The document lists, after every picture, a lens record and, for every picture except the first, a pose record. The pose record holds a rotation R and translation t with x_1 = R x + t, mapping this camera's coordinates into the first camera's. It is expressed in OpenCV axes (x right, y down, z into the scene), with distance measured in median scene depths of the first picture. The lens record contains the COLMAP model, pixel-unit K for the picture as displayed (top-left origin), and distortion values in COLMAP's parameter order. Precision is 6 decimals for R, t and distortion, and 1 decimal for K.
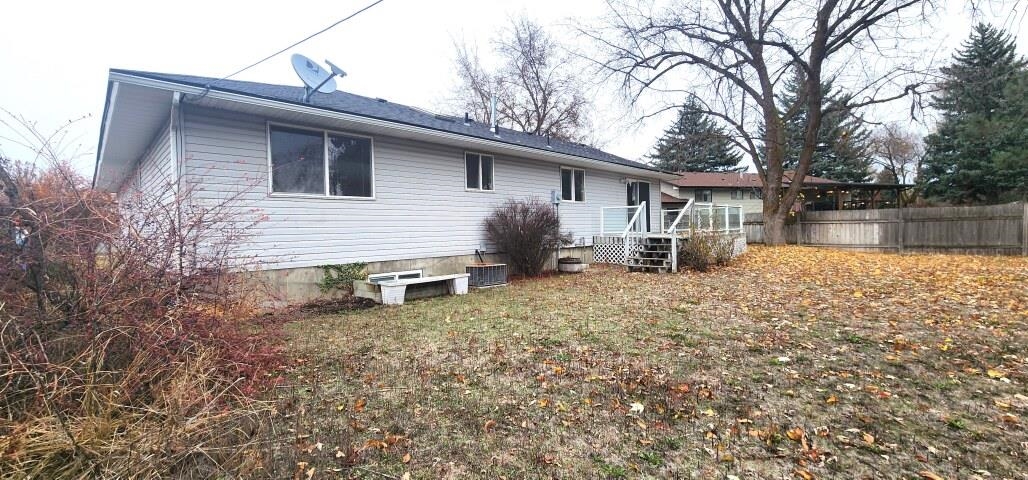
lens RADIAL K [[422.6, 0, 516.0], [0, 422.6, 235.8], [0, 0, 1]] dist [-0.000570, 0.000088]
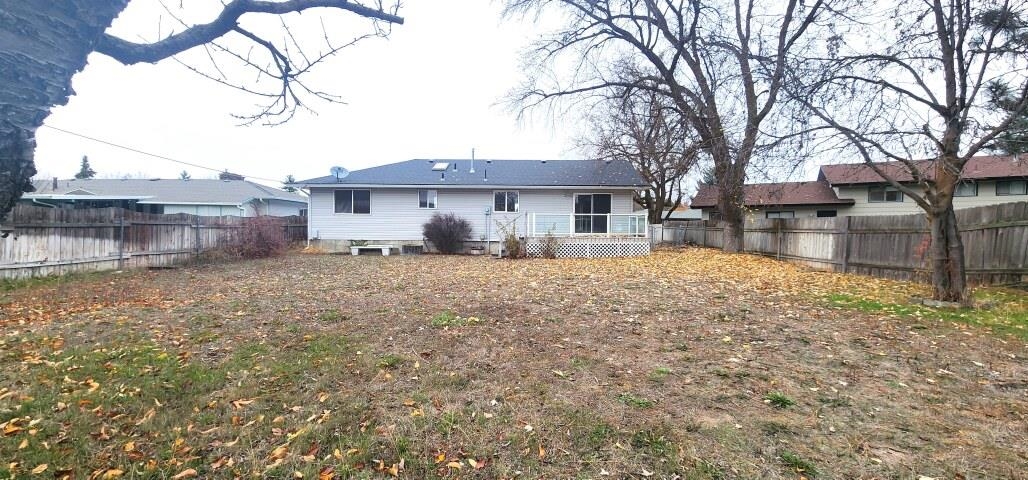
lens RADIAL K [[422.6, 0, 516.0], [0, 422.6, 235.8], [0, 0, 1]] dist [-0.000570, 0.000088]
pose [[0.662895, 0.039661, -0.747661, 1.703116], [-0.032973, 0.999174, 0.023767, -0.040100], [0.747986, 0.008898, 0.663655, -0.007859]]
